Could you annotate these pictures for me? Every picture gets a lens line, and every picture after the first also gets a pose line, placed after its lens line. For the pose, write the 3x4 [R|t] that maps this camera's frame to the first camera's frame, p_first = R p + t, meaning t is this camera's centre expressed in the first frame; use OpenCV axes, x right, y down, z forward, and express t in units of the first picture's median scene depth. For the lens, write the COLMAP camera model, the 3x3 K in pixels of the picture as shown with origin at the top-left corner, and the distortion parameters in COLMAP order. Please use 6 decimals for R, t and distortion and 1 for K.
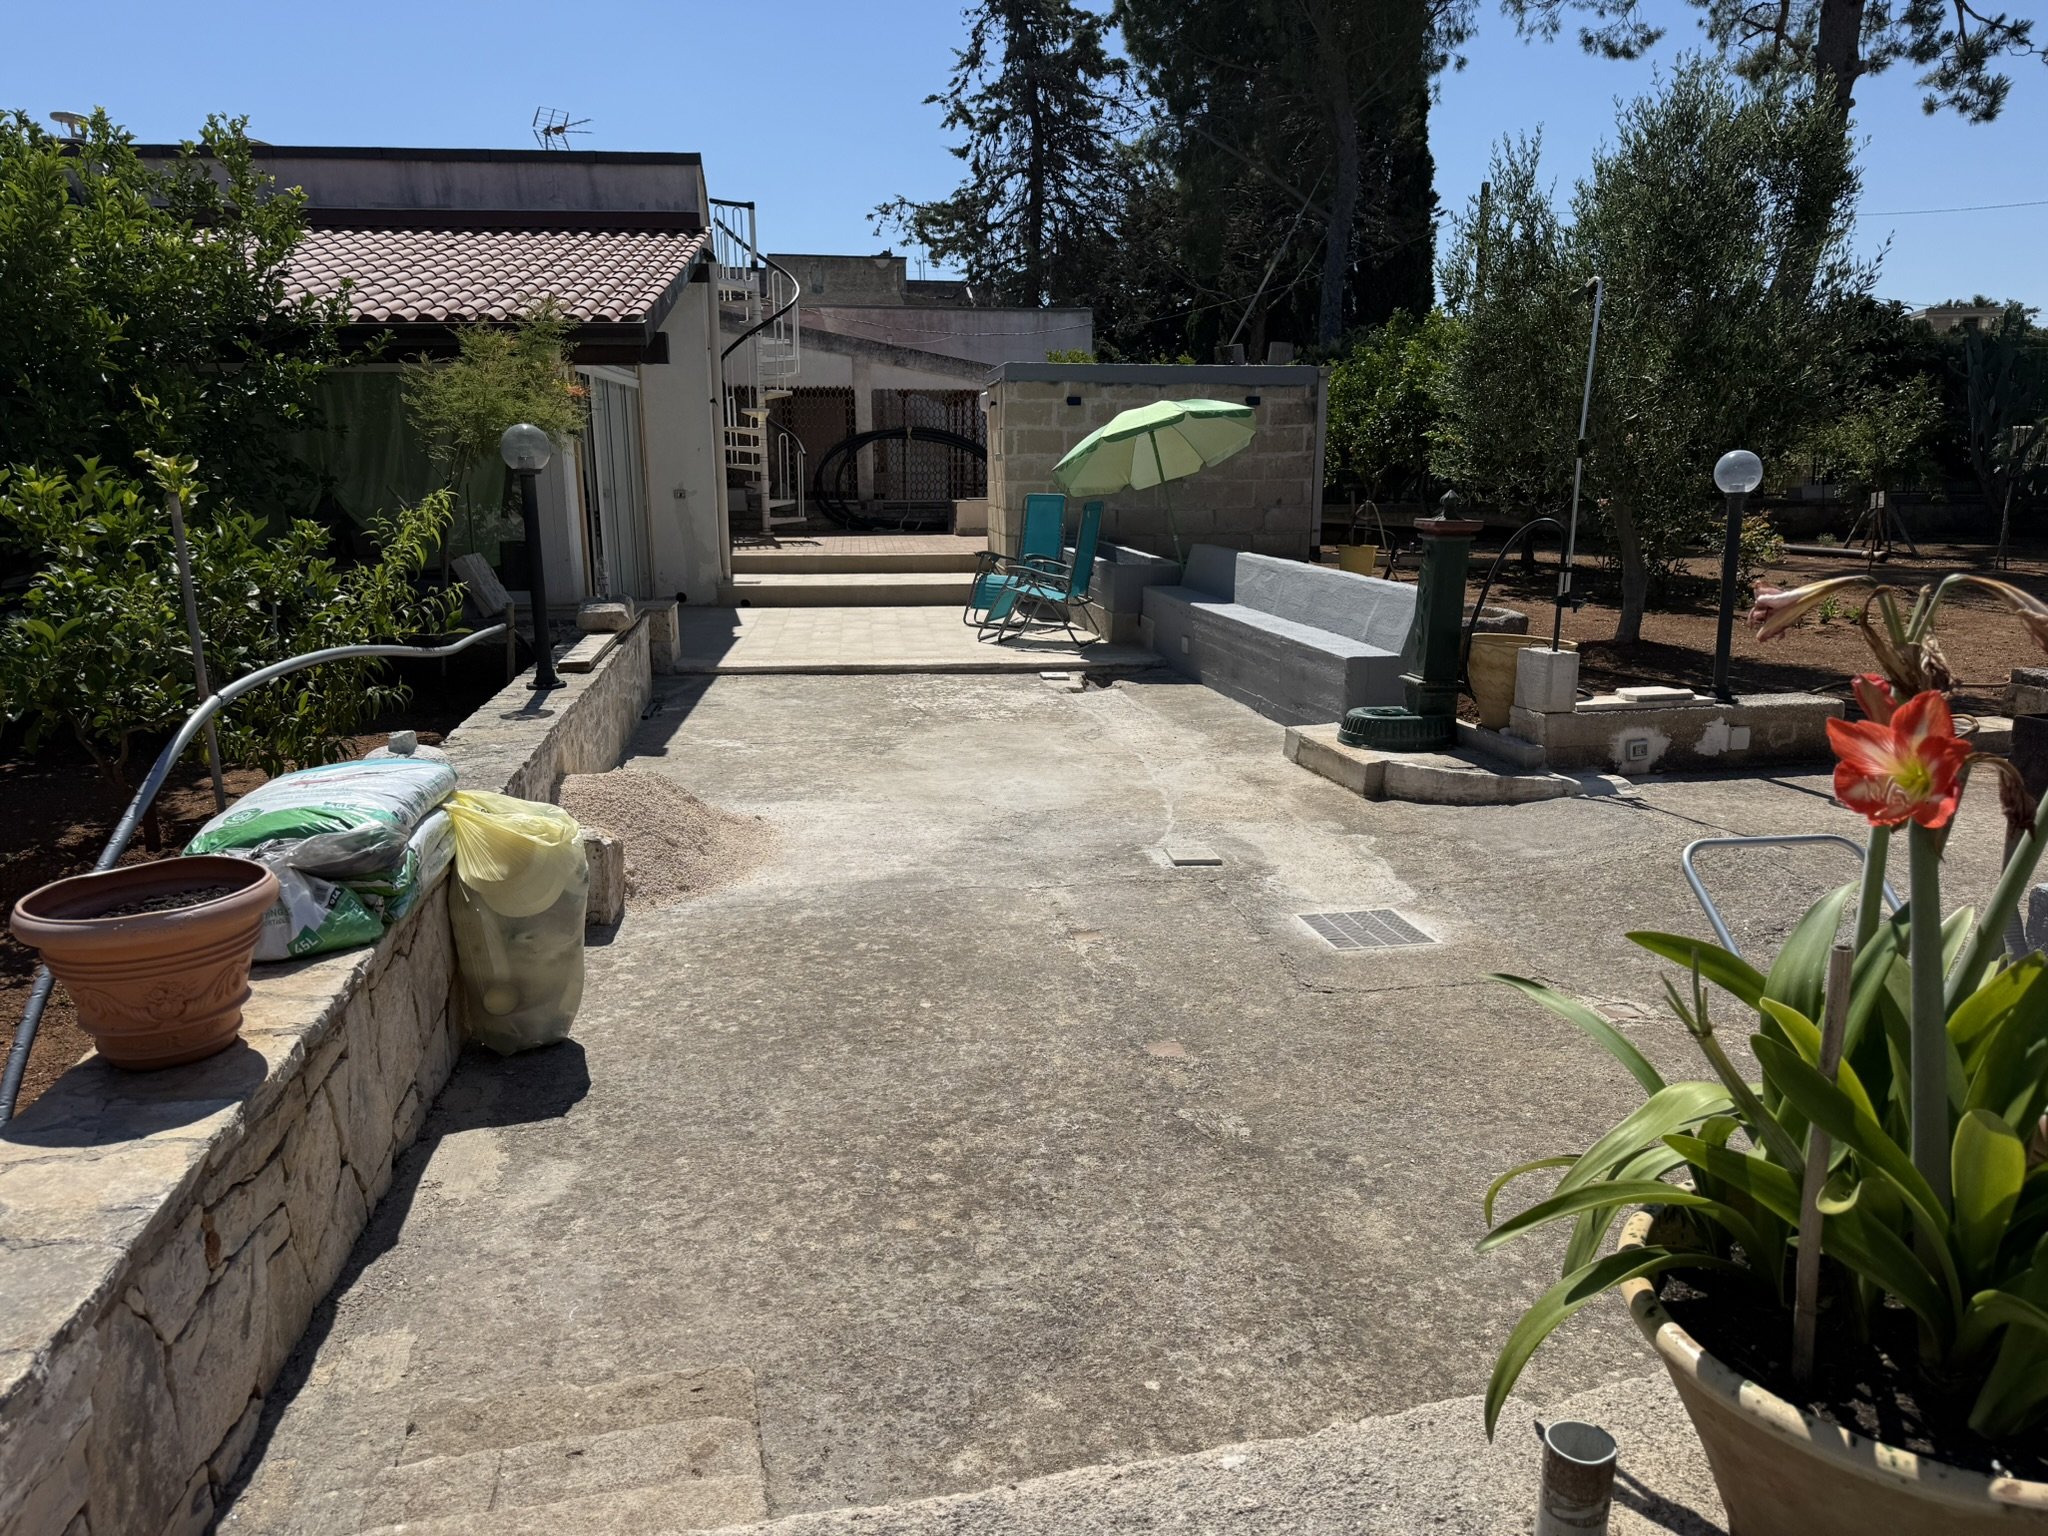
lens RADIAL K [[1496.7, 0, 1025.9], [0, 1496.7, 779.3], [0, 0, 1]] dist [-0.016179, -0.010964]
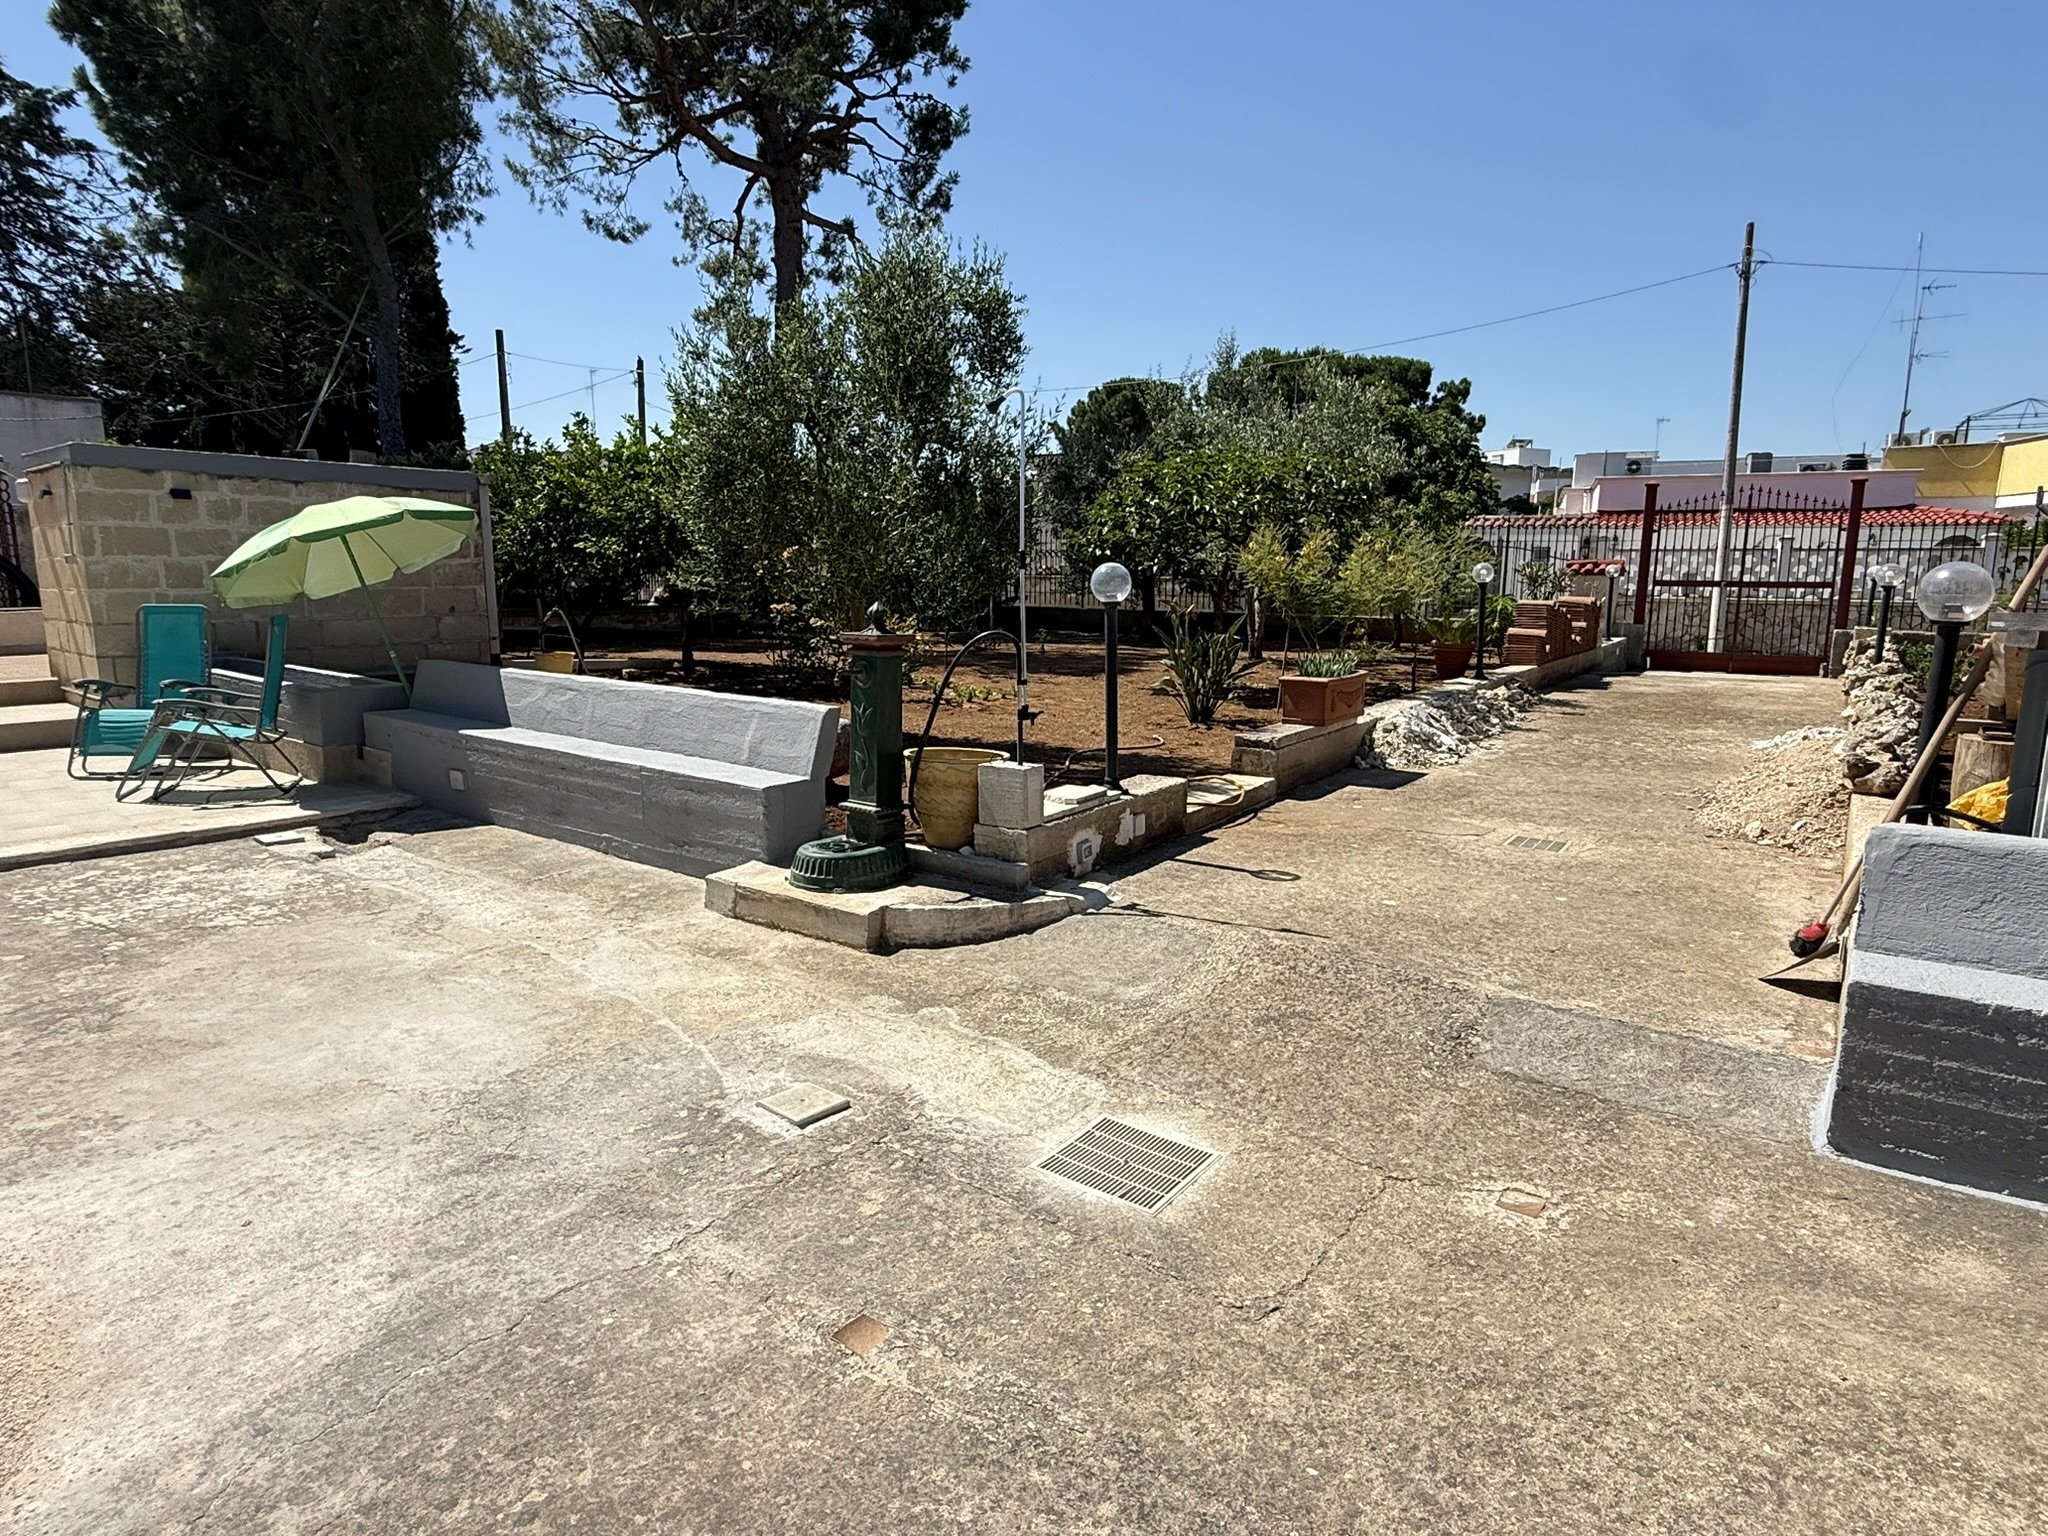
lens RADIAL K [[1145.4, 0, 1016.0], [0, 1145.4, 762.4], [0, 0, 1]] dist [-0.006836, -0.003964]
pose [[0.723551, -0.103058, 0.682534, -0.145323], [0.132911, 0.991089, 0.008750, -0.086168], [-0.677354, 0.084385, 0.730801, 0.415331]]
